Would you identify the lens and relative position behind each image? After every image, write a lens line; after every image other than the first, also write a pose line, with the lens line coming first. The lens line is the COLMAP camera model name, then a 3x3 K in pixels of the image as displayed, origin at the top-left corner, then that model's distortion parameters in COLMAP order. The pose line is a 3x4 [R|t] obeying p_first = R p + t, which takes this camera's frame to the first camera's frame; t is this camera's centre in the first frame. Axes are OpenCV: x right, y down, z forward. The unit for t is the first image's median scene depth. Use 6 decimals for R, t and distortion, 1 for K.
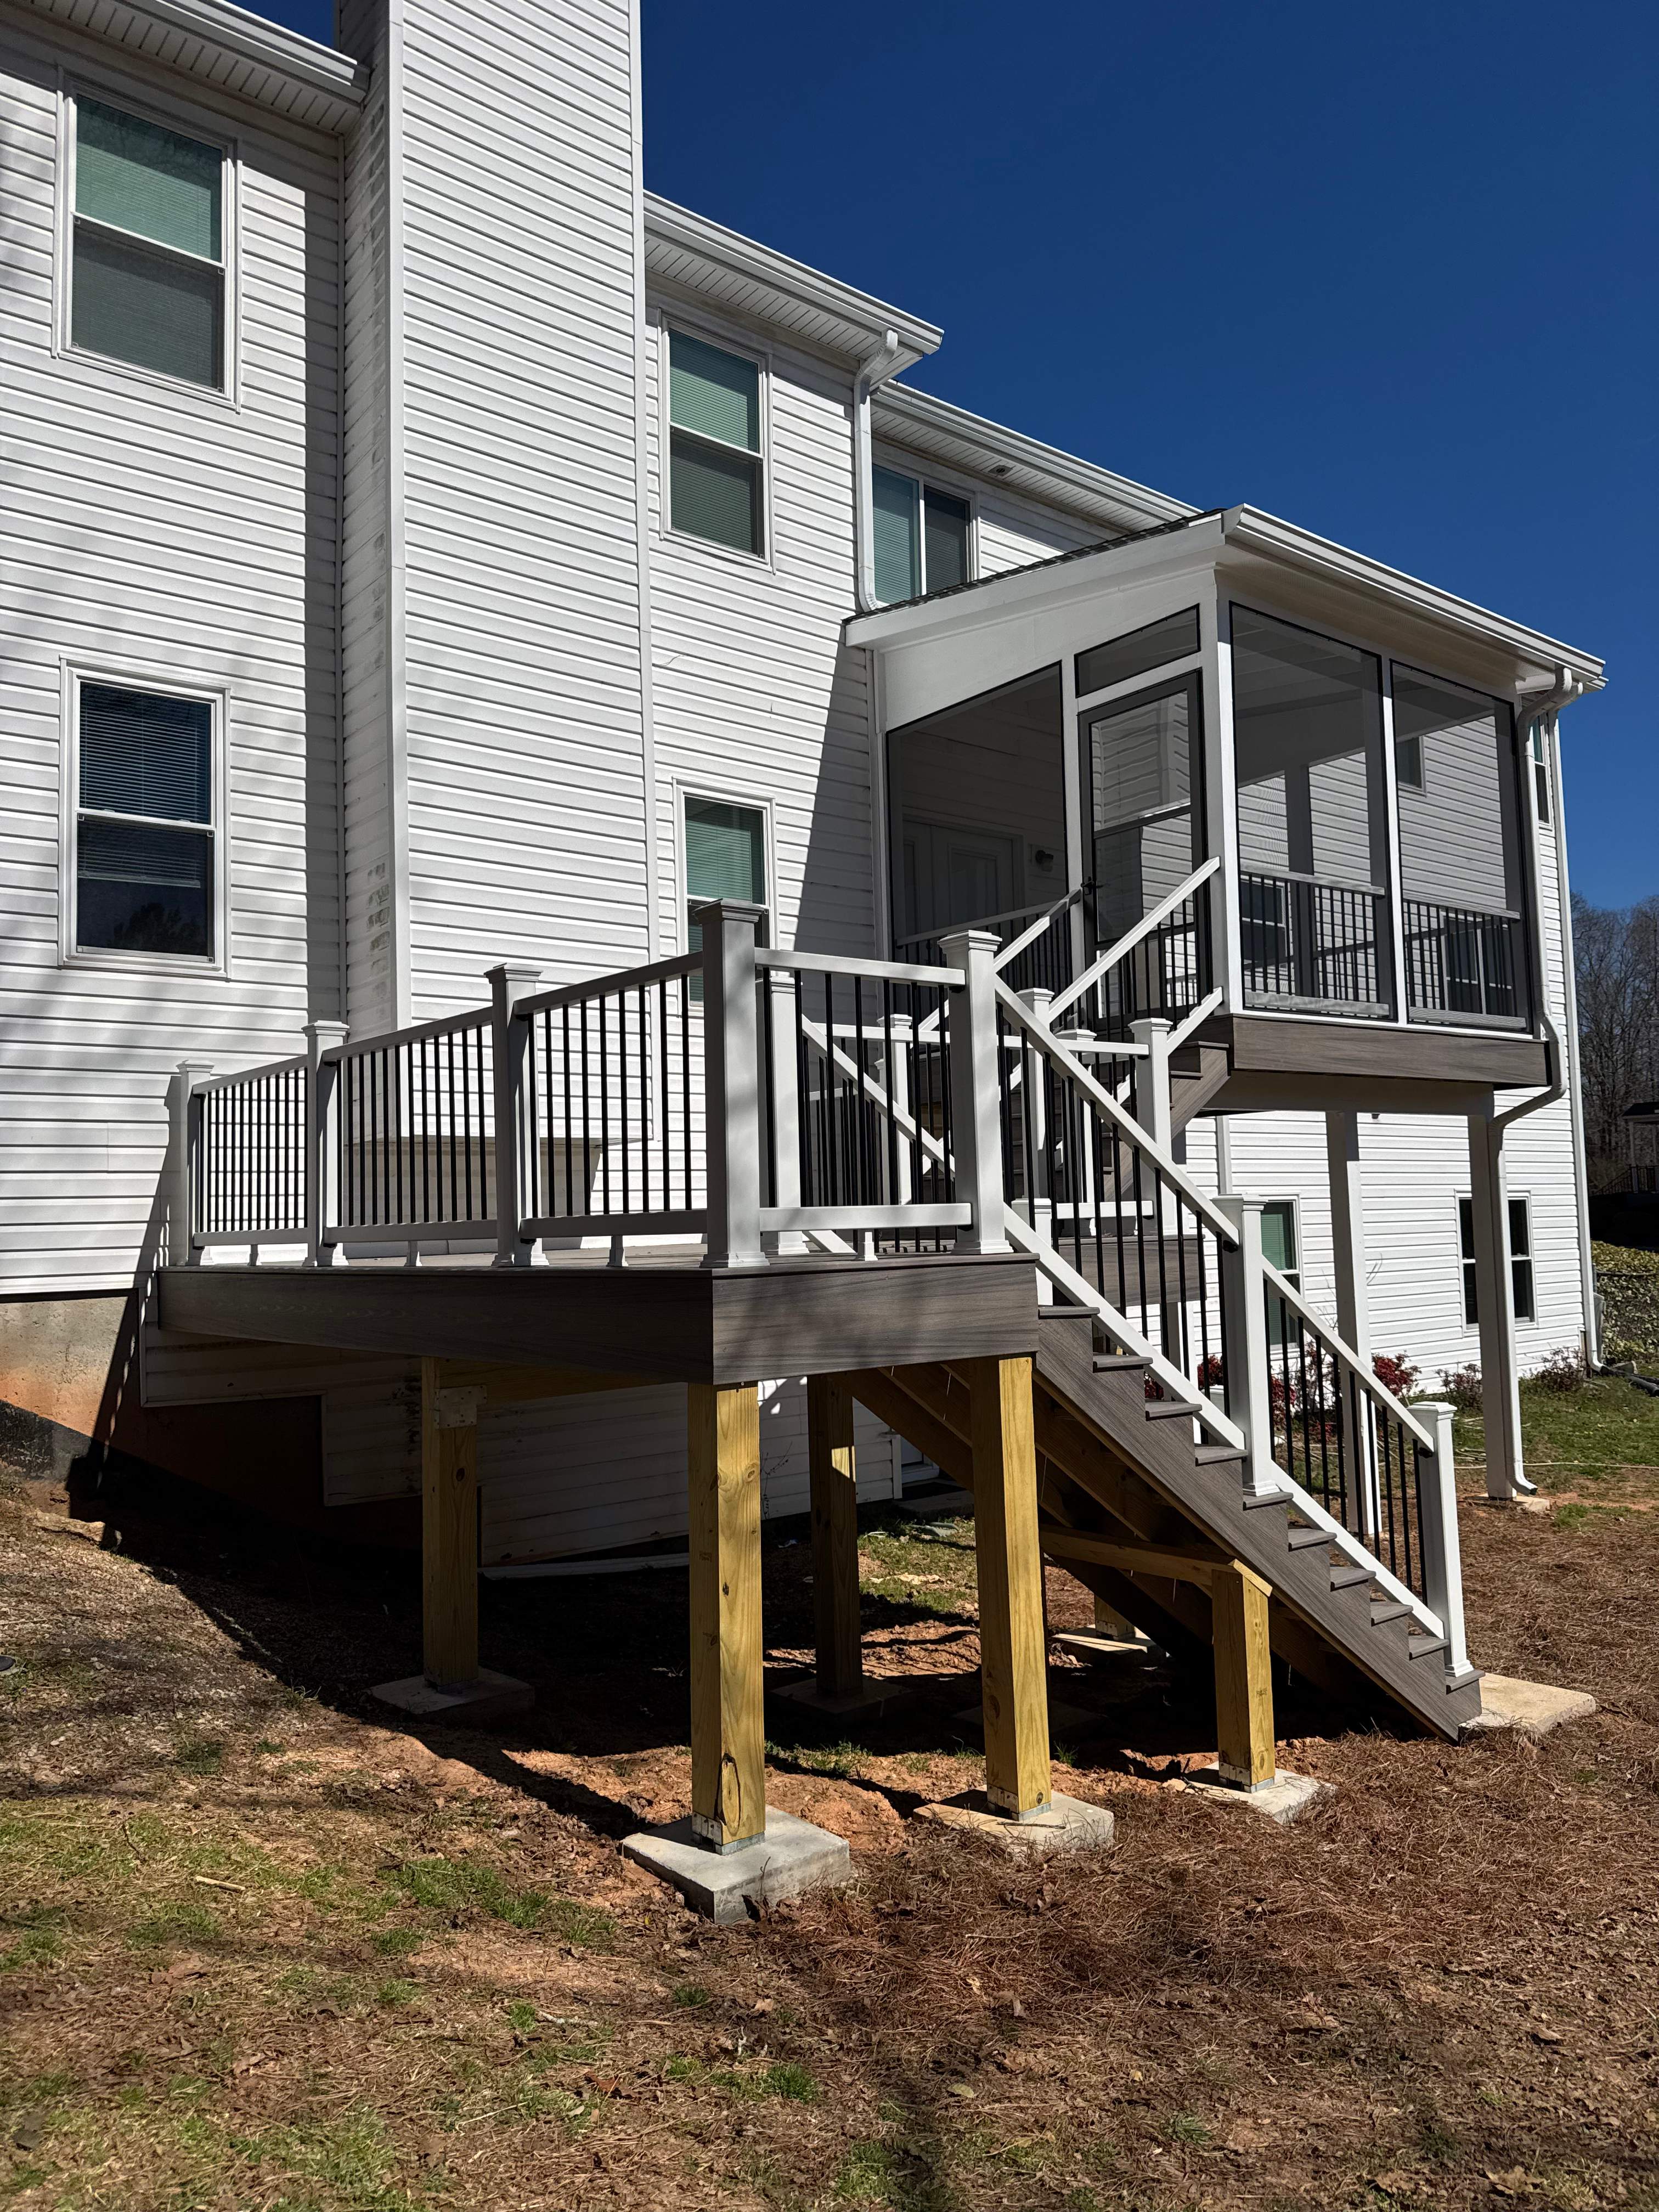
lens RADIAL K [[1541.0, 0, 840.6], [0, 1541.0, 1101.8], [0, 0, 1]] dist [0.149151, -0.330782]
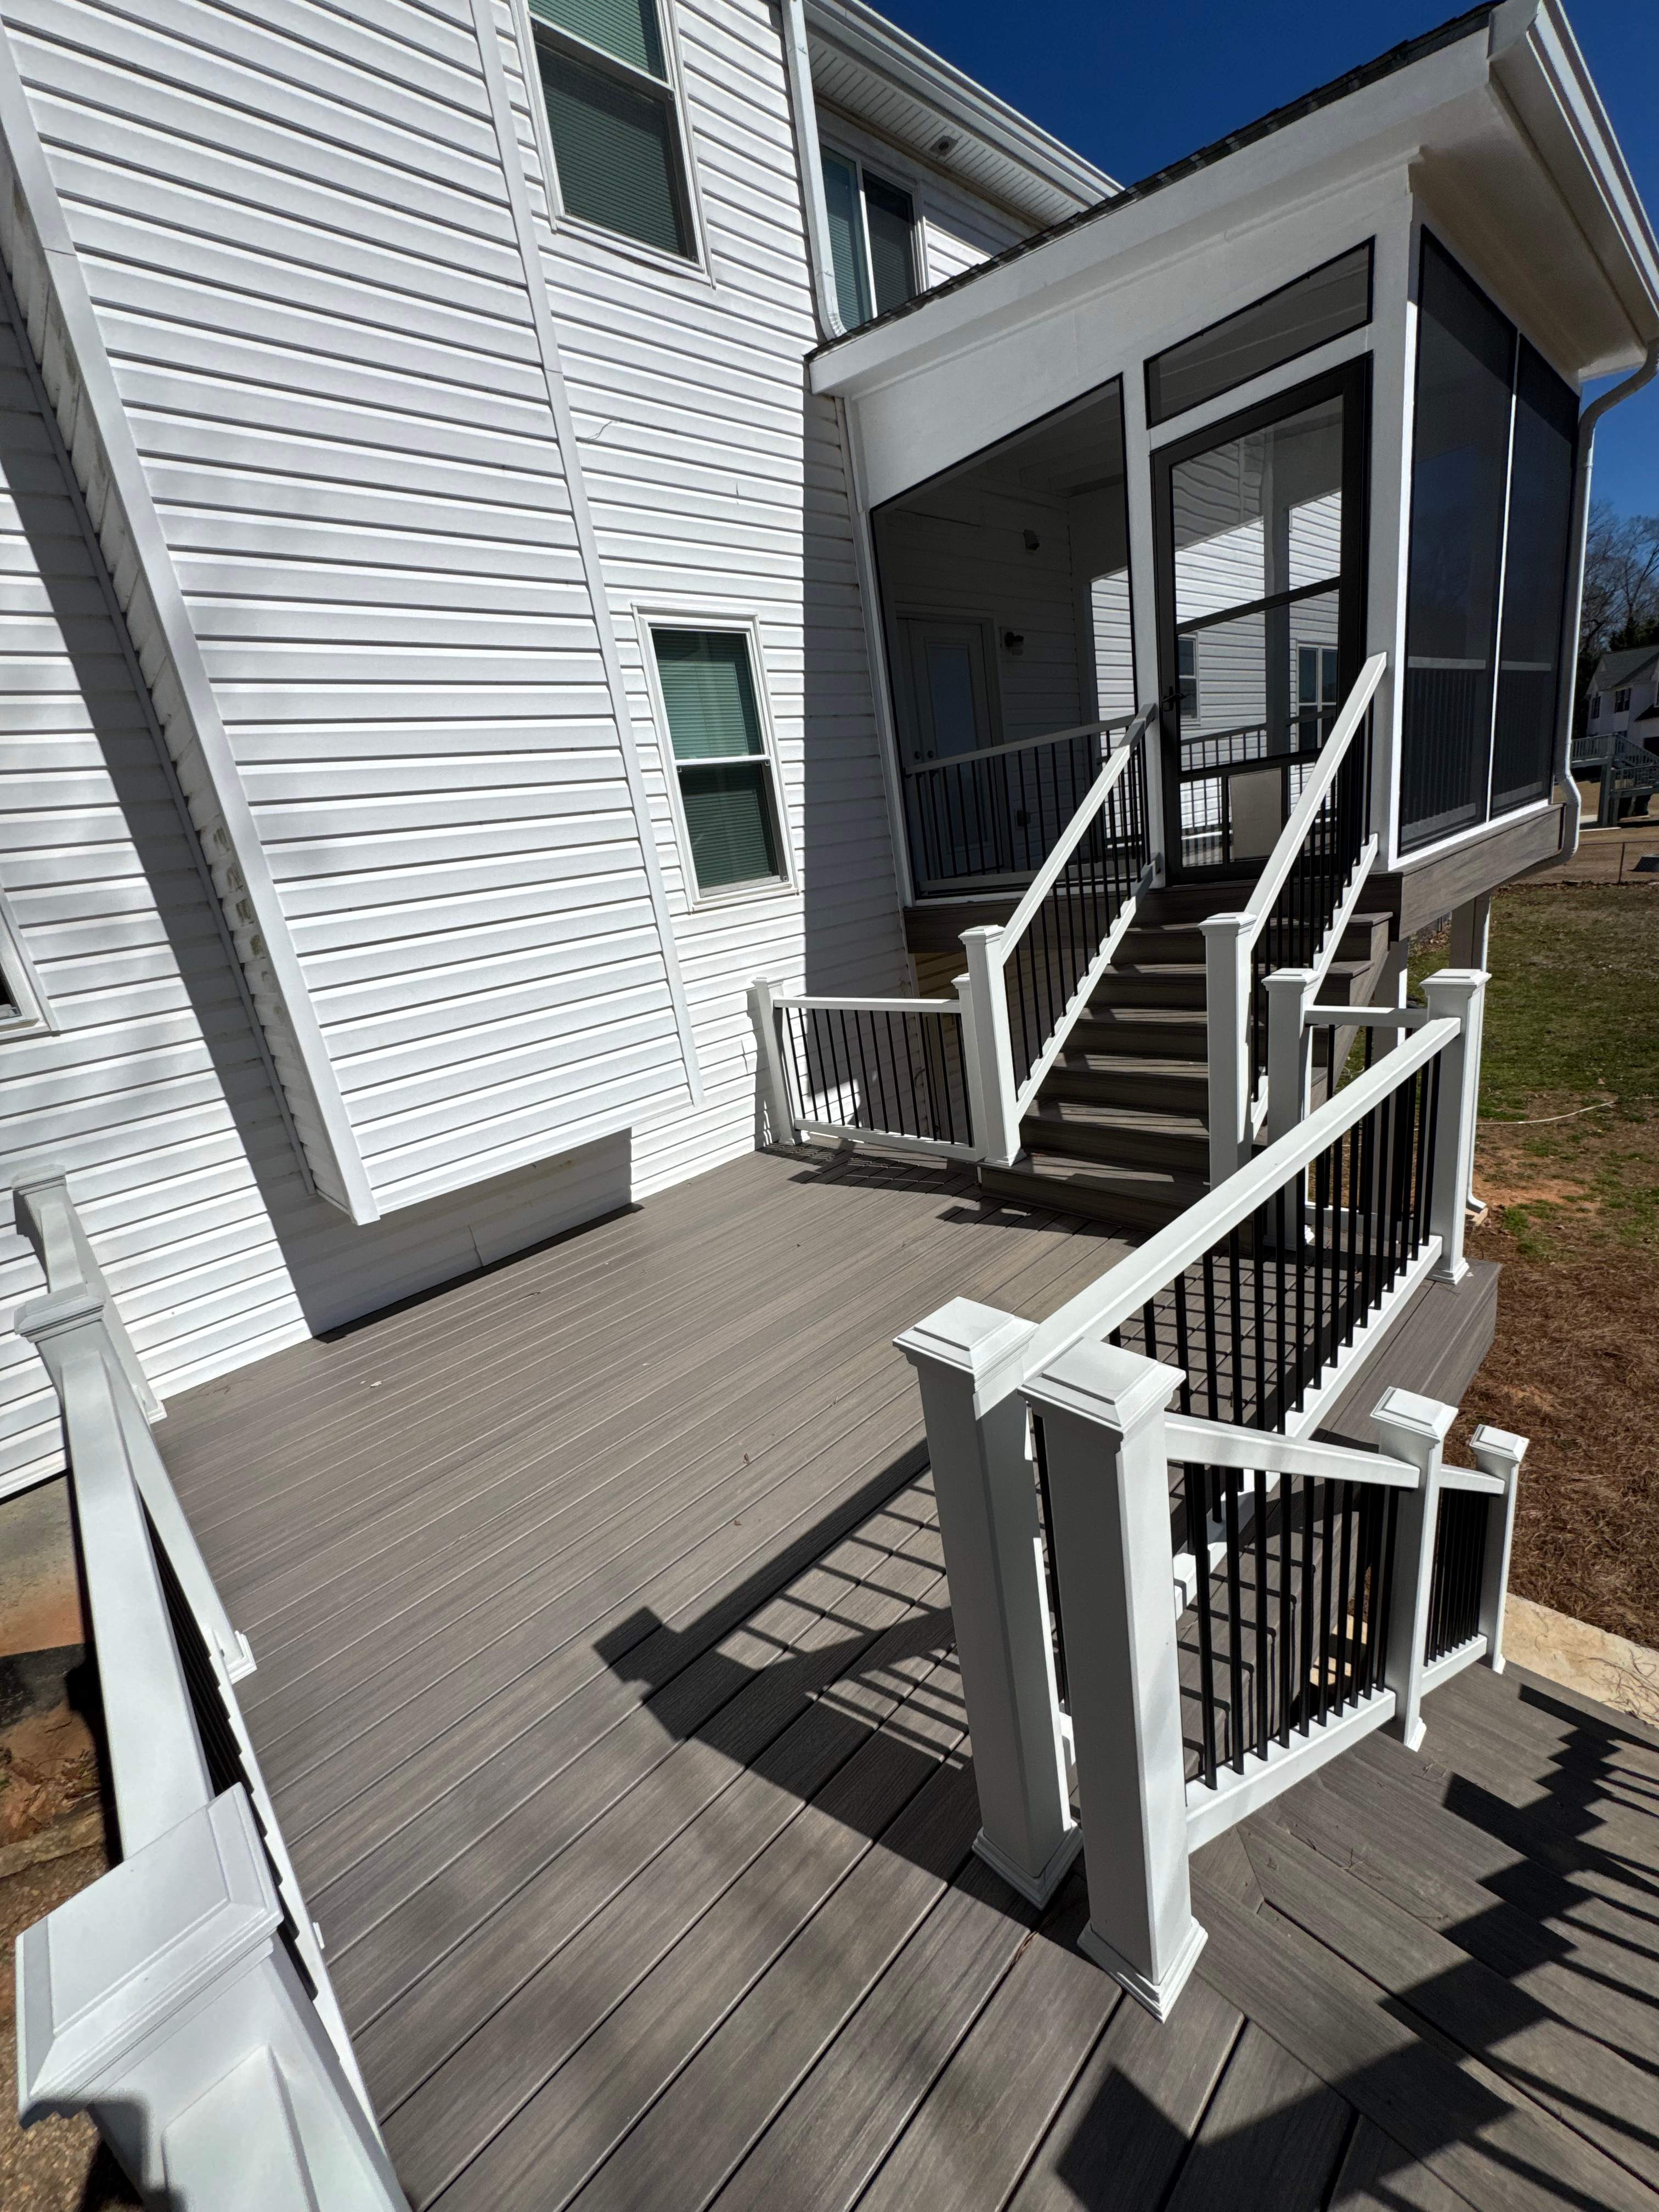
lens RADIAL K [[884.3, 0, 840.4], [0, 884.3, 1104.1], [0, 0, 1]] dist [-0.004286, -0.000193]
pose [[0.990423, -0.133961, 0.033423, -0.070111], [0.113831, 0.929277, 0.351406, -0.160294], [-0.078134, -0.344236, 0.935626, 0.653541]]
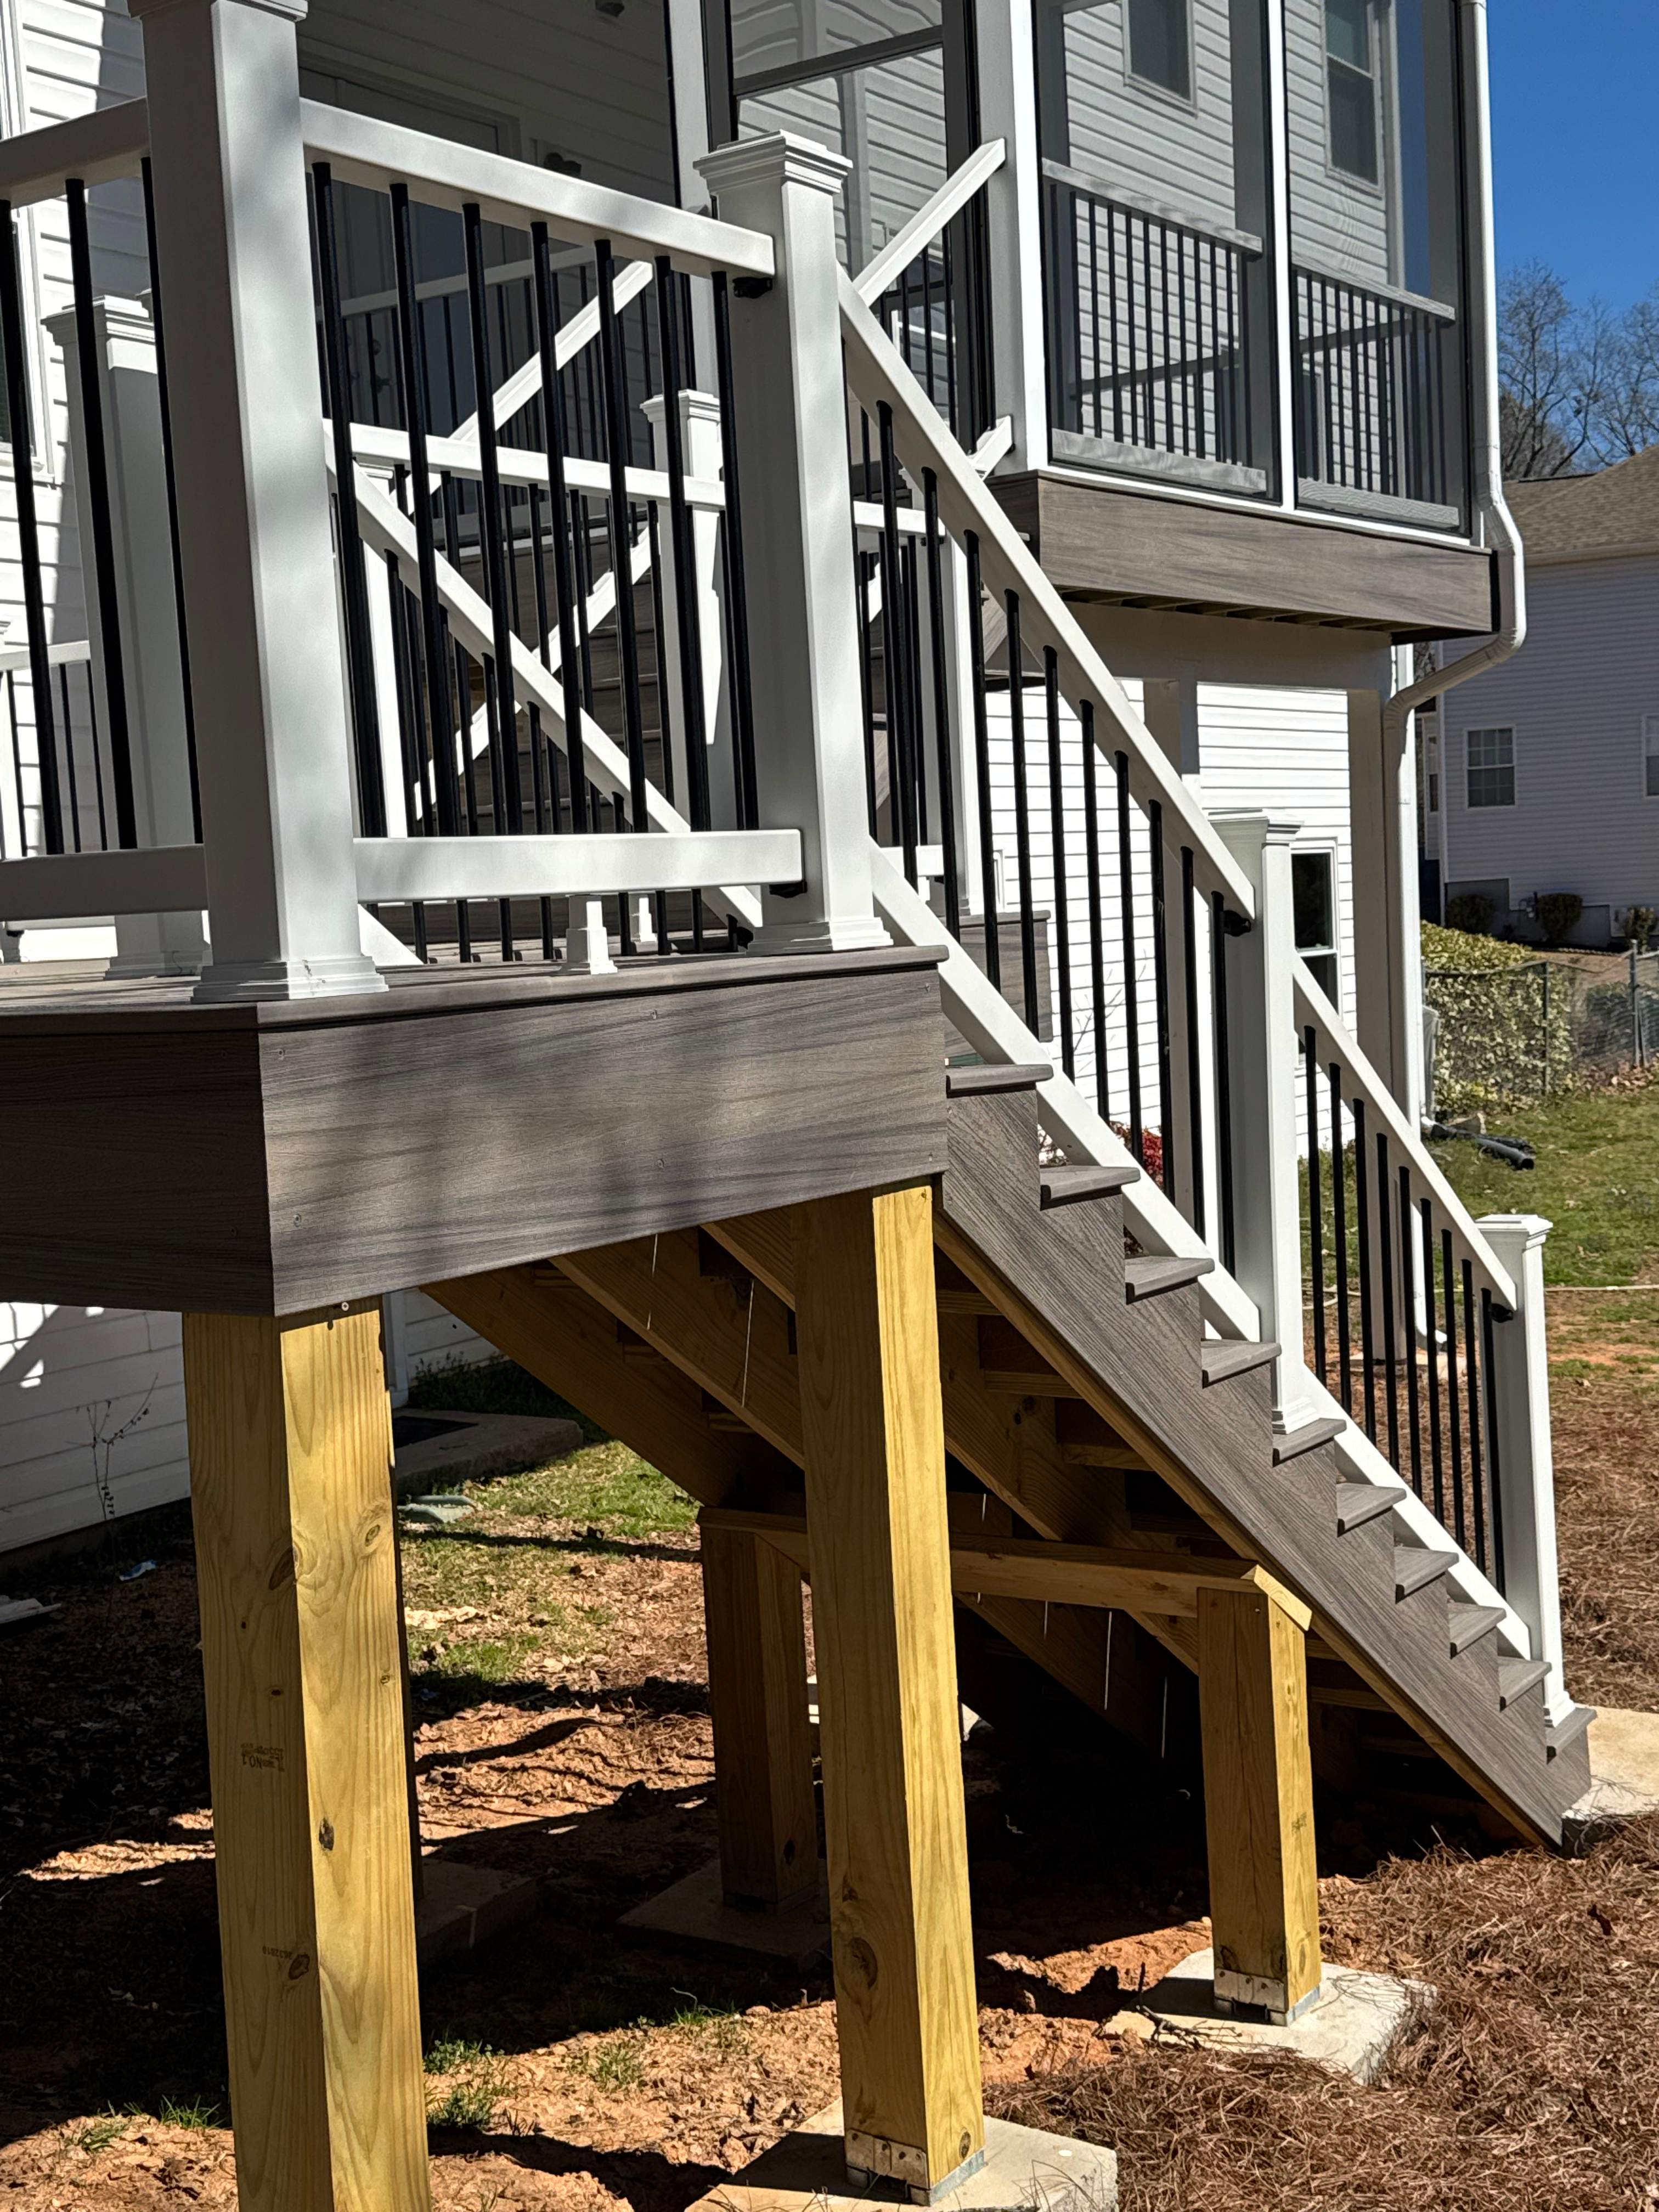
lens RADIAL K [[2666.5, 0, 832.6], [0, 2666.5, 1116.8], [0, 0, 1]] dist [0.216736, -0.550230]
pose [[0.960487, -0.050431, 0.273720, -0.067481], [0.009634, 0.988882, 0.148391, 0.022186], [-0.278160, -0.139890, 0.950294, 0.191546]]
